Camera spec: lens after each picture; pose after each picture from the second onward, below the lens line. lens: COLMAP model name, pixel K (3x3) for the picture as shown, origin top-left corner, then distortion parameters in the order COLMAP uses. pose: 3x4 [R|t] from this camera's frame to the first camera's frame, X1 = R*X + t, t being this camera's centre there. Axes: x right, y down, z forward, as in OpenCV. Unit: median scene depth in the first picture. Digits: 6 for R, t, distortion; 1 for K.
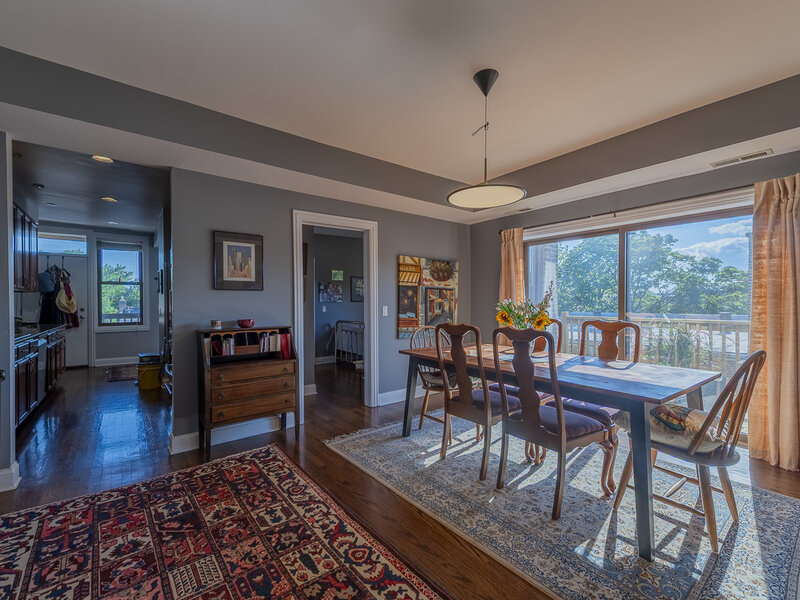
lens RADIAL K [[353.2, 0, 398.3], [0, 353.2, 304.3], [0, 0, 1]] dist [0.008553, -0.001199]
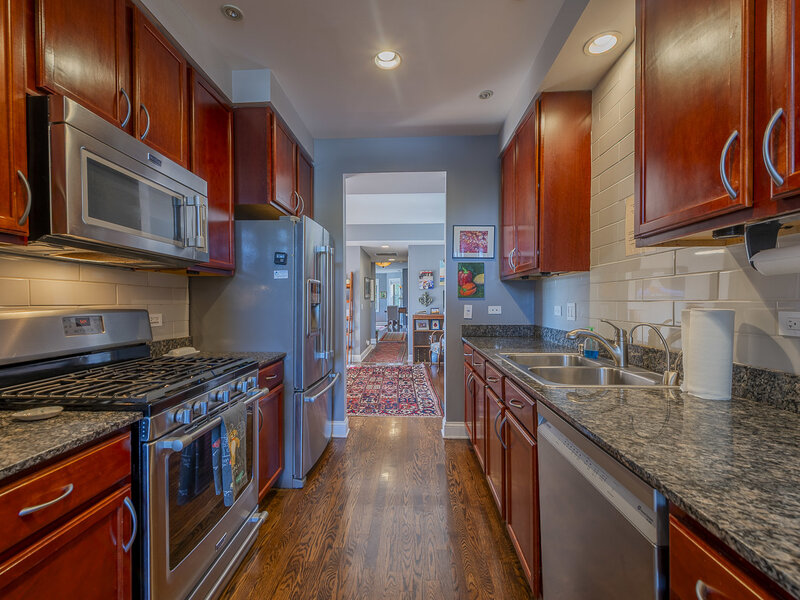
lens RADIAL K [[353.2, 0, 398.3], [0, 353.2, 304.3], [0, 0, 1]] dist [0.008553, -0.001199]
pose [[-0.768925, 0.001381, 0.639338, -1.332691], [0.008979, 0.999922, 0.008638, 0.003248], [-0.639276, 0.012383, -0.768877, 1.582235]]
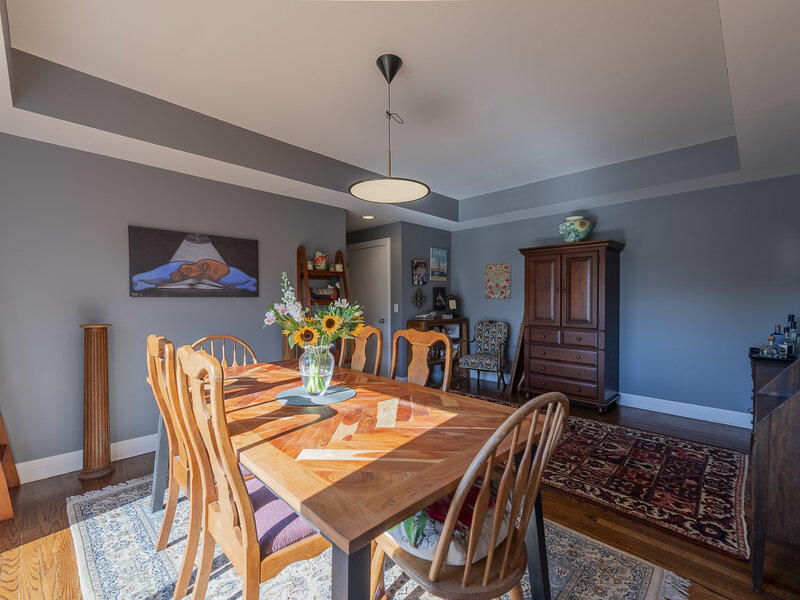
lens RADIAL K [[353.2, 0, 398.3], [0, 353.2, 304.3], [0, 0, 1]] dist [0.008553, -0.001199]
pose [[-0.991581, 0.004835, -0.129400, 0.245401], [0.002352, 0.999810, 0.019334, -0.014072], [0.129469, 0.018867, -0.991404, 1.371980]]
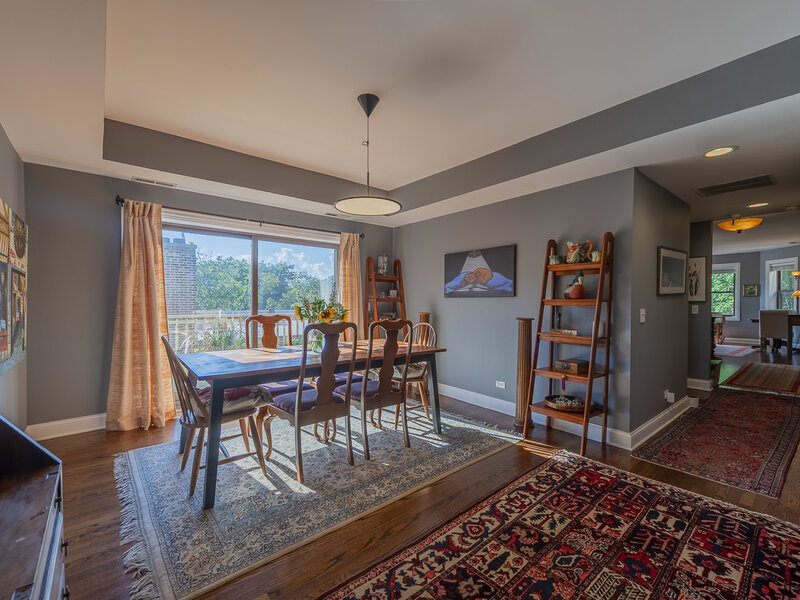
lens RADIAL K [[353.2, 0, 398.3], [0, 353.2, 304.3], [0, 0, 1]] dist [0.008553, -0.001199]
pose [[-0.034245, -0.006103, 0.999395, -0.623548], [0.000568, 0.999981, 0.006126, 0.000975], [-0.999413, 0.000777, -0.034241, 0.665208]]
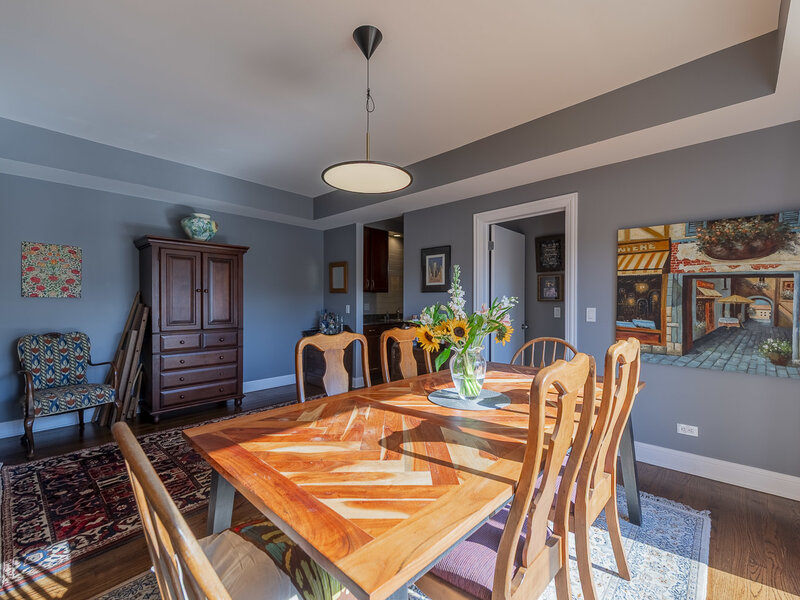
lens RADIAL K [[353.2, 0, 398.3], [0, 353.2, 304.3], [0, 0, 1]] dist [0.008553, -0.001199]
pose [[0.156060, 0.011034, -0.987686, 0.776255], [-0.007145, 0.999924, 0.010041, -0.008188], [0.987722, 0.005490, 0.156127, 0.664353]]
